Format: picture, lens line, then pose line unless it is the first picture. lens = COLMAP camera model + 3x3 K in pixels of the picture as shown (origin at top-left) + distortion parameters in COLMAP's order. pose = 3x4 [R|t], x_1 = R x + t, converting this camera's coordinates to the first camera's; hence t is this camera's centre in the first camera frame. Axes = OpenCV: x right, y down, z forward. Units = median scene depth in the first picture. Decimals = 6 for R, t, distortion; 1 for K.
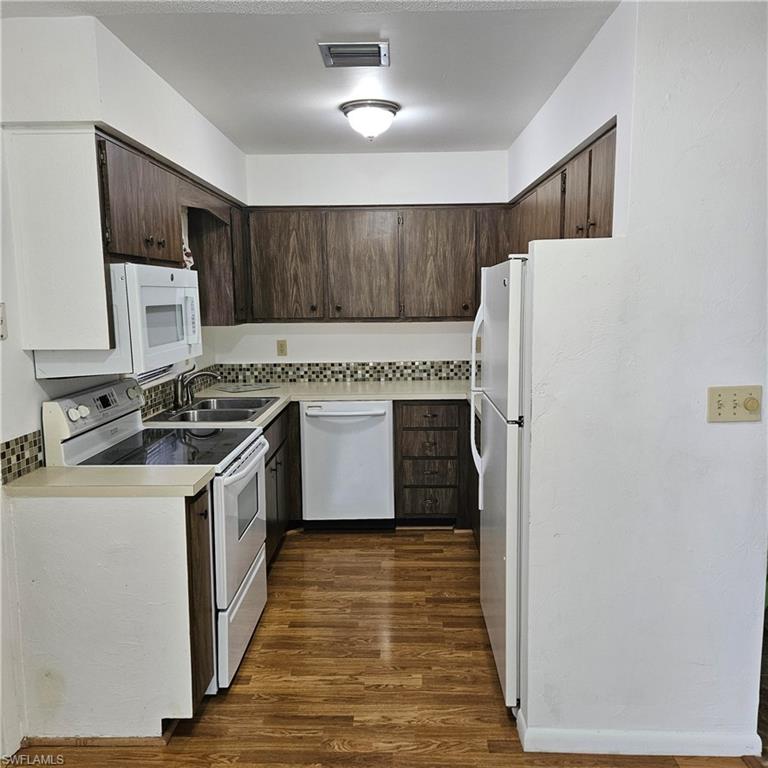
lens RADIAL K [[675.1, 0, 383.4], [0, 675.1, 385.7], [0, 0, 1]] dist [0.057100, -0.024426]
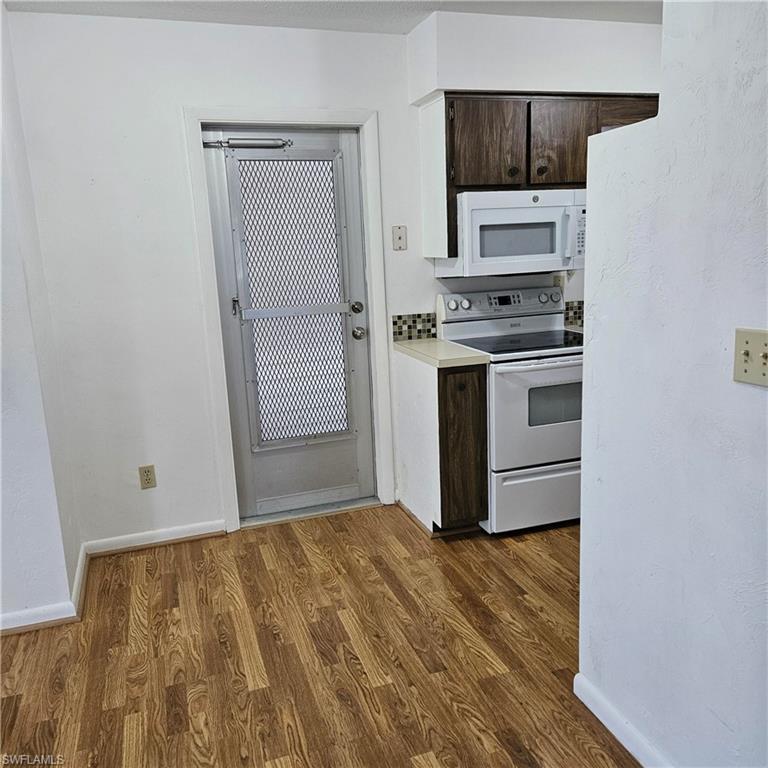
lens RADIAL K [[675.1, 0, 383.4], [0, 675.1, 382.4], [0, 0, 1]] dist [0.057100, -0.024426]
pose [[0.348820, 0.188360, -0.918066, 0.855346], [-0.087219, 0.981868, 0.168311, -0.024514], [0.933122, 0.021363, 0.358924, 0.381705]]
